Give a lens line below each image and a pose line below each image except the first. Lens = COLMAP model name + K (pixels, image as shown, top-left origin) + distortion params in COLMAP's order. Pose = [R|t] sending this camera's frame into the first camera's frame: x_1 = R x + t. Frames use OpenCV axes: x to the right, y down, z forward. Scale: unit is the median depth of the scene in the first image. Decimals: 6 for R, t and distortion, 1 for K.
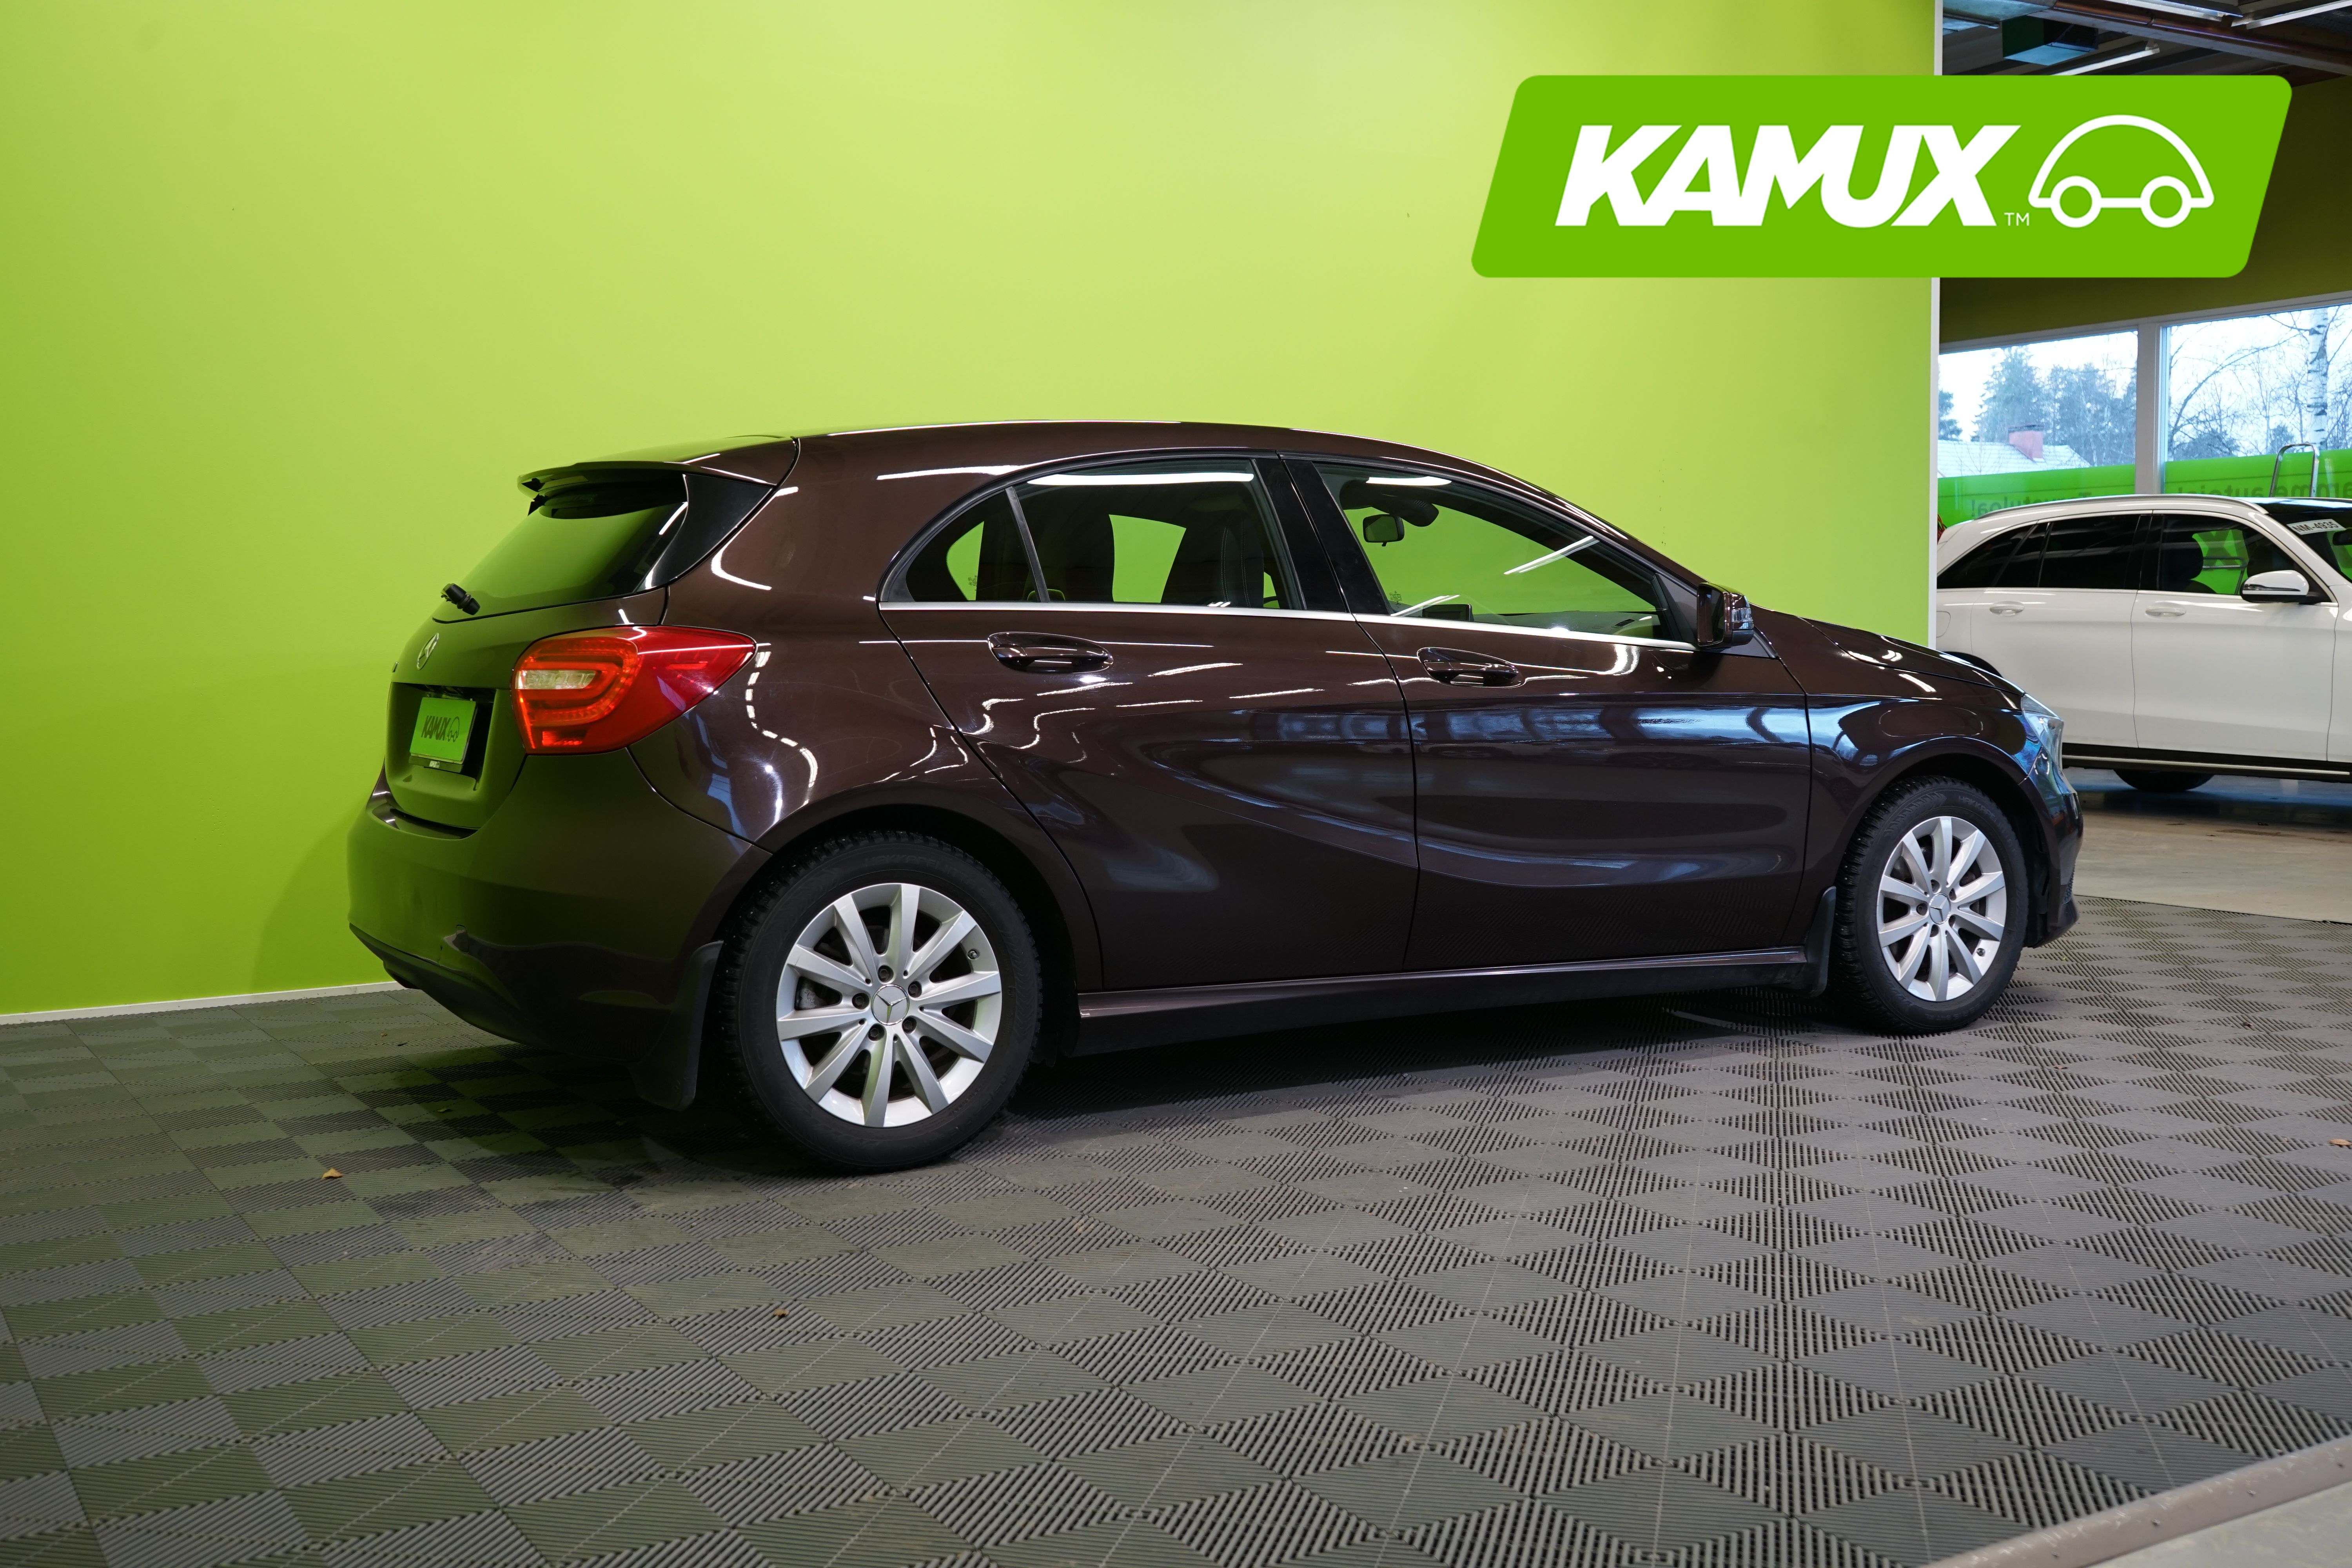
lens RADIAL K [[2359.9, 0, 1160.9], [0, 2359.9, 785.8], [0, 0, 1]] dist [0.025248, 0.000000]
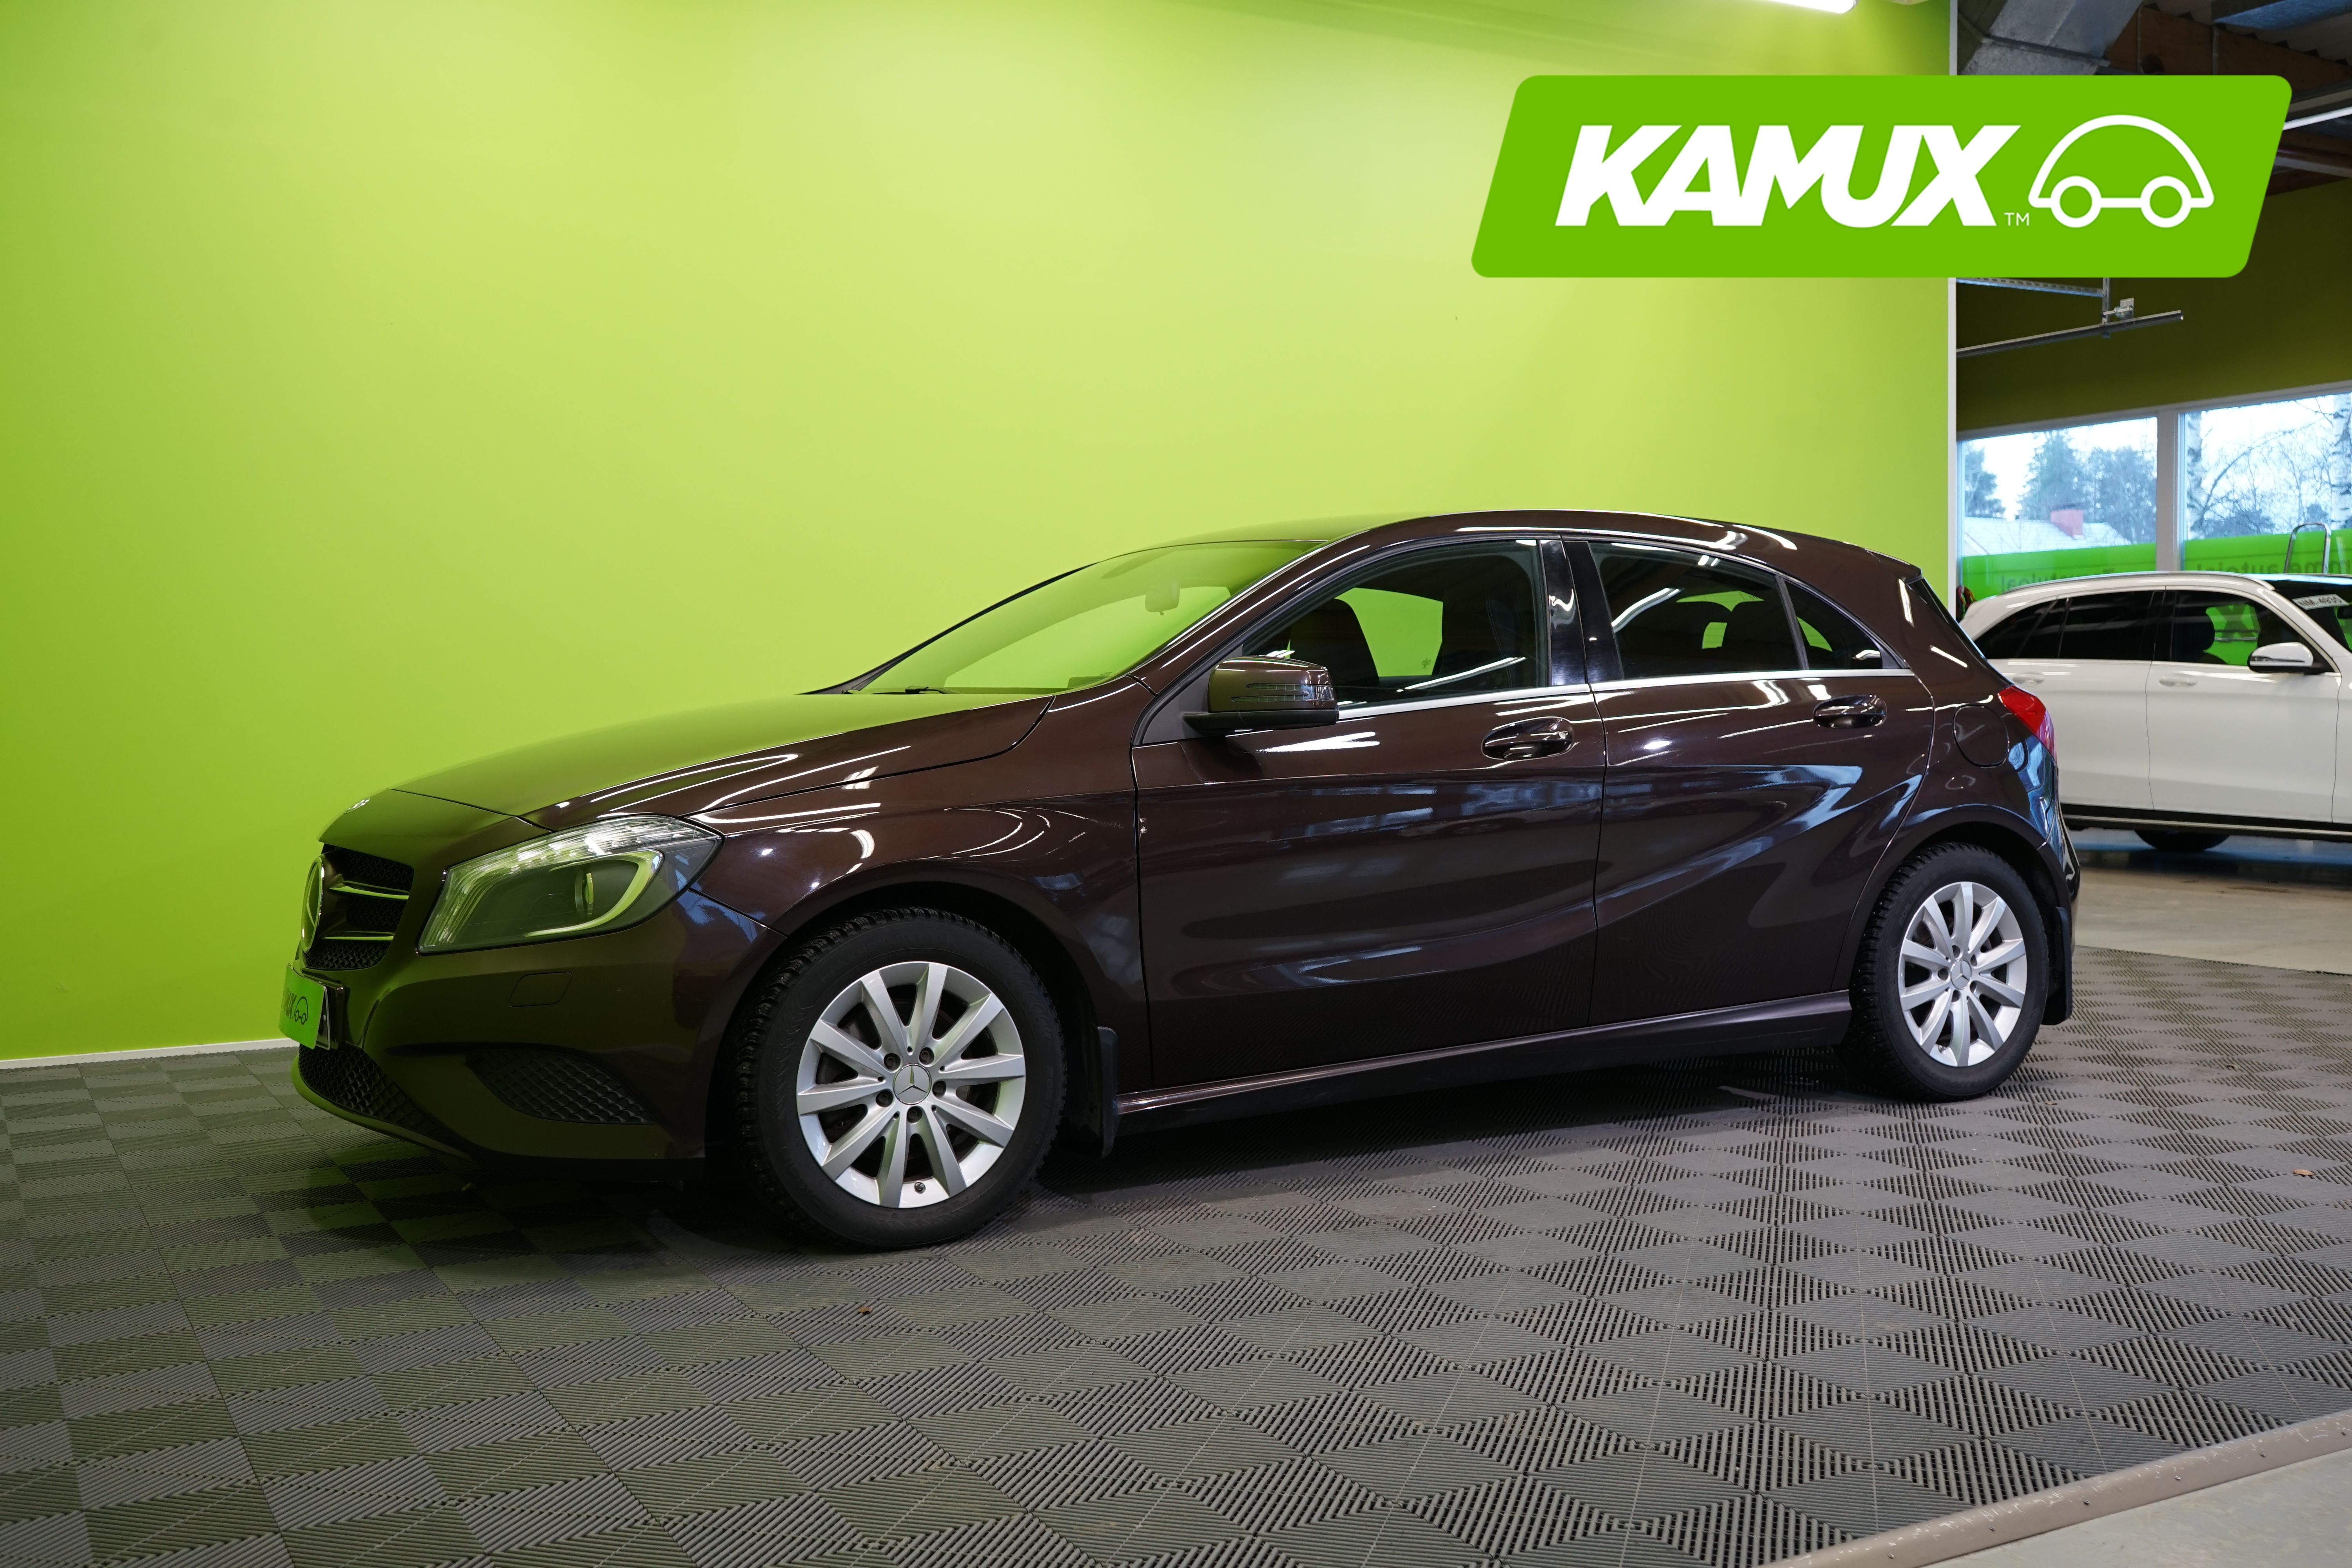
lens RADIAL K [[2348.3, 0, 1190.7], [0, 2348.3, 780.0], [0, 0, 1]] dist [0.026636, 0.000000]
pose [[0.999125, 0.001102, -0.041813, 0.040246], [-0.002396, 0.999520, -0.030901, 0.006862], [0.041759, 0.030974, 0.998647, -0.113927]]
